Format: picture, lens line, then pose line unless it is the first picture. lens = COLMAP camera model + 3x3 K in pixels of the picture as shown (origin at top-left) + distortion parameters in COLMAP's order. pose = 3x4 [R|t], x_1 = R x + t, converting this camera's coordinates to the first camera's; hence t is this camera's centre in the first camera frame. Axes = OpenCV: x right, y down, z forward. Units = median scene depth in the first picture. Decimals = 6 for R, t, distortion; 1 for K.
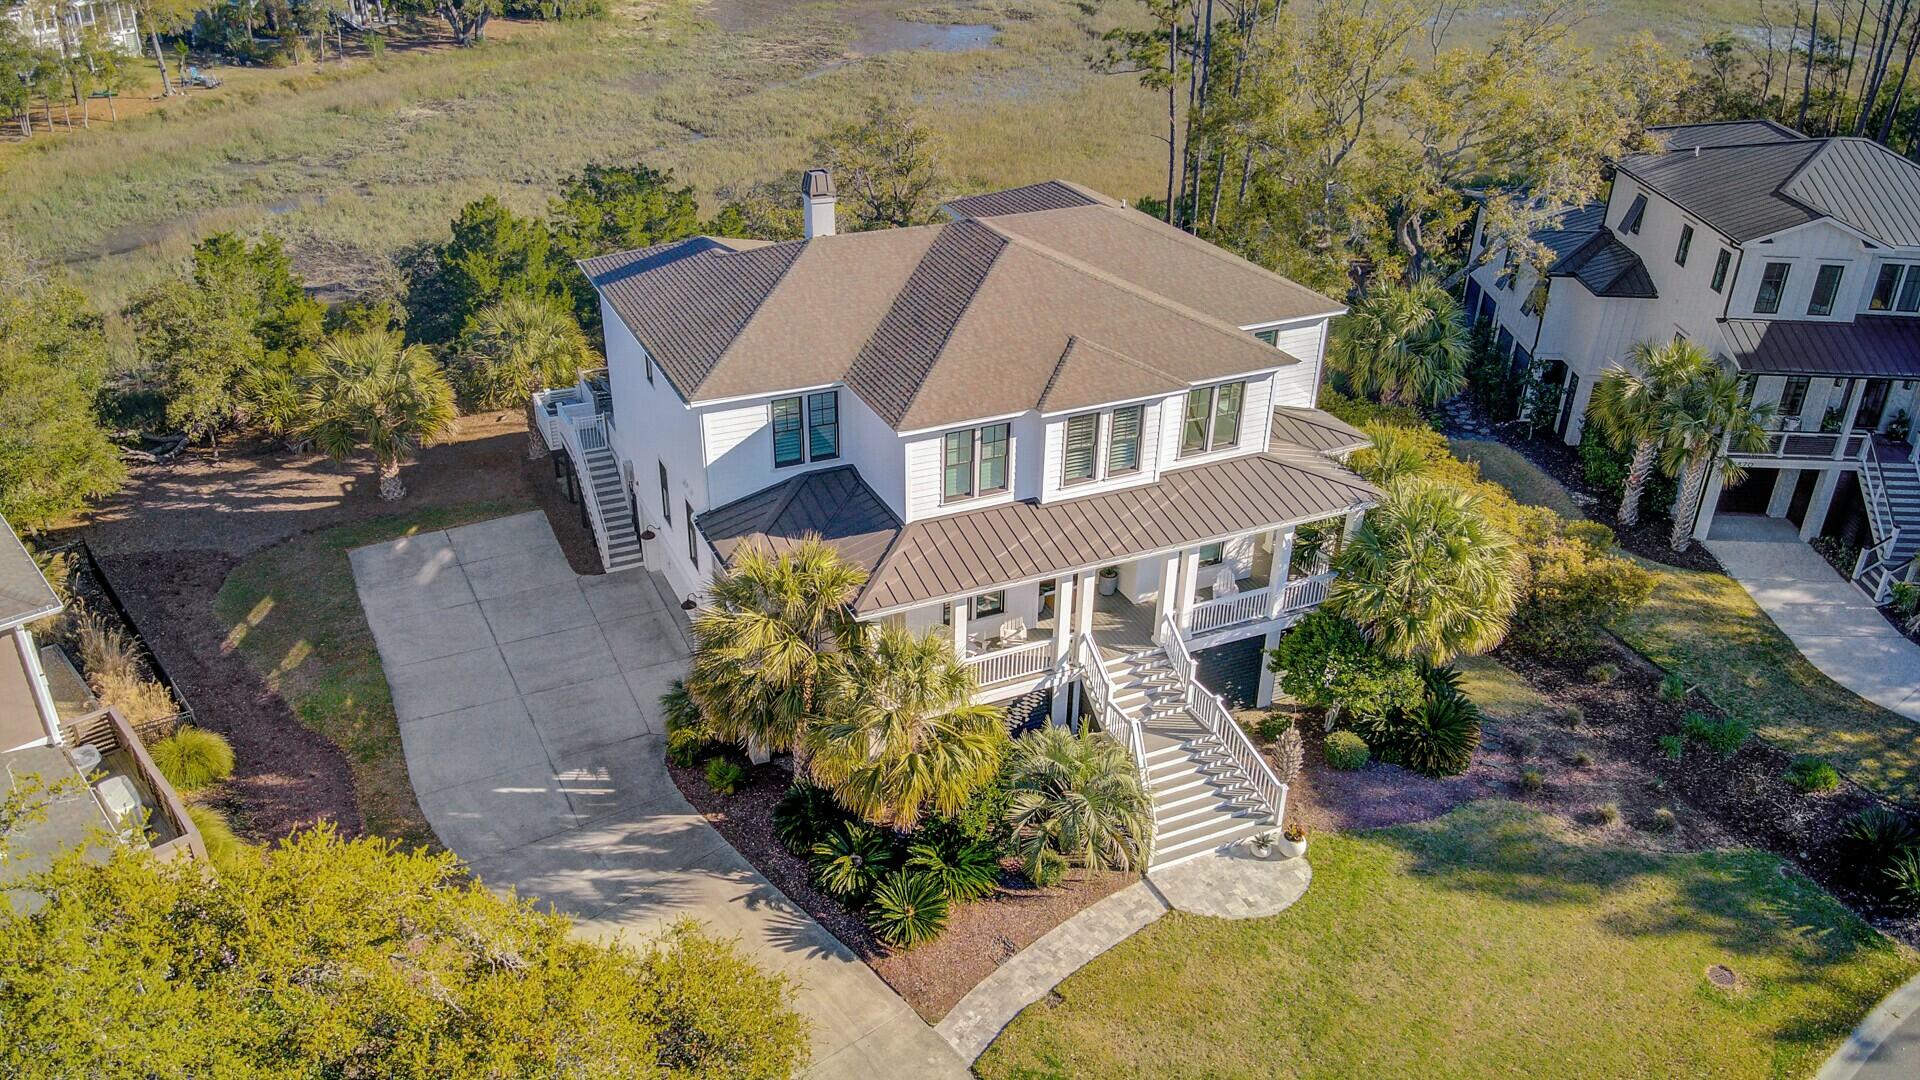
lens RADIAL K [[1369.5, 0, 960.0], [0, 1369.5, 540.0], [0, 0, 1]] dist [0.067952, -0.145453]
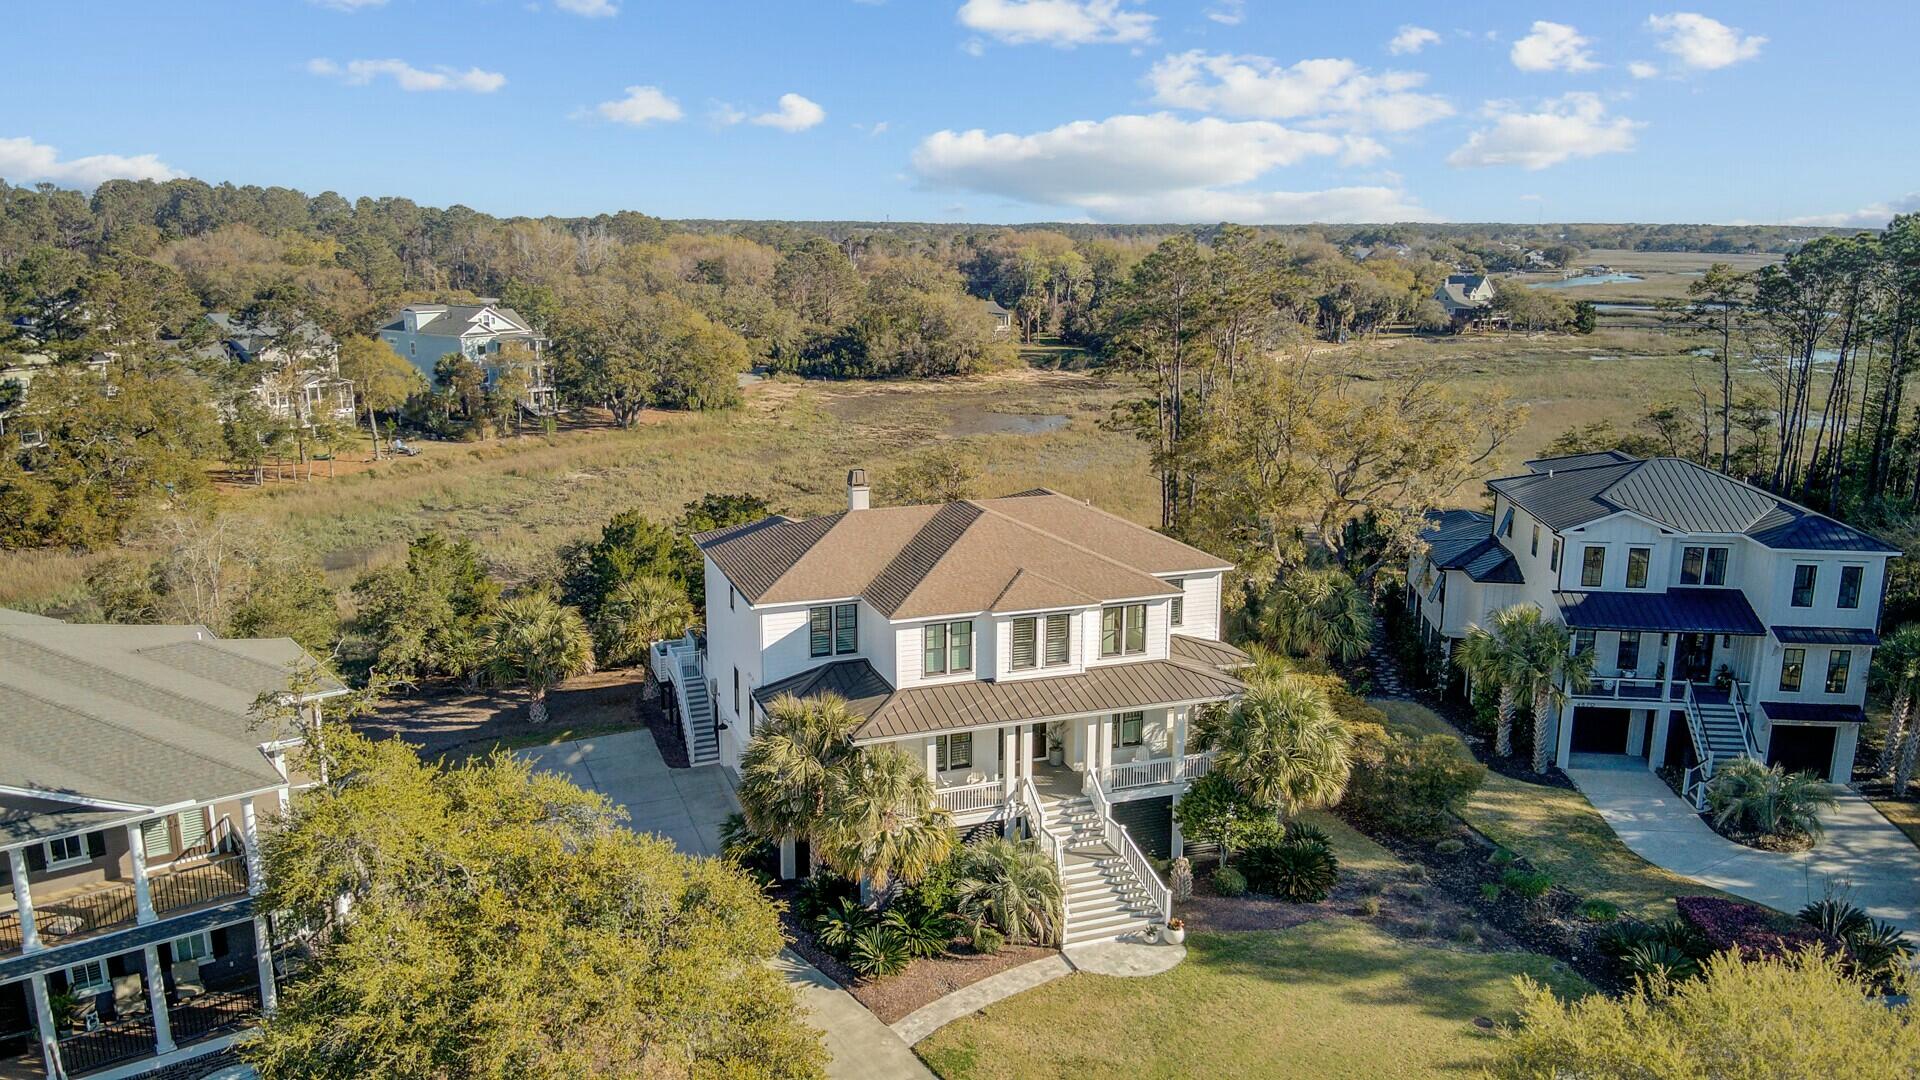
lens RADIAL K [[1369.5, 0, 960.0], [0, 1369.5, 540.0], [0, 0, 1]] dist [0.067952, -0.145453]
pose [[0.996504, 0.008276, -0.083138, 0.108376], [-0.030772, 0.961484, -0.273132, 0.170750], [0.077676, 0.274735, 0.958377, -0.305969]]
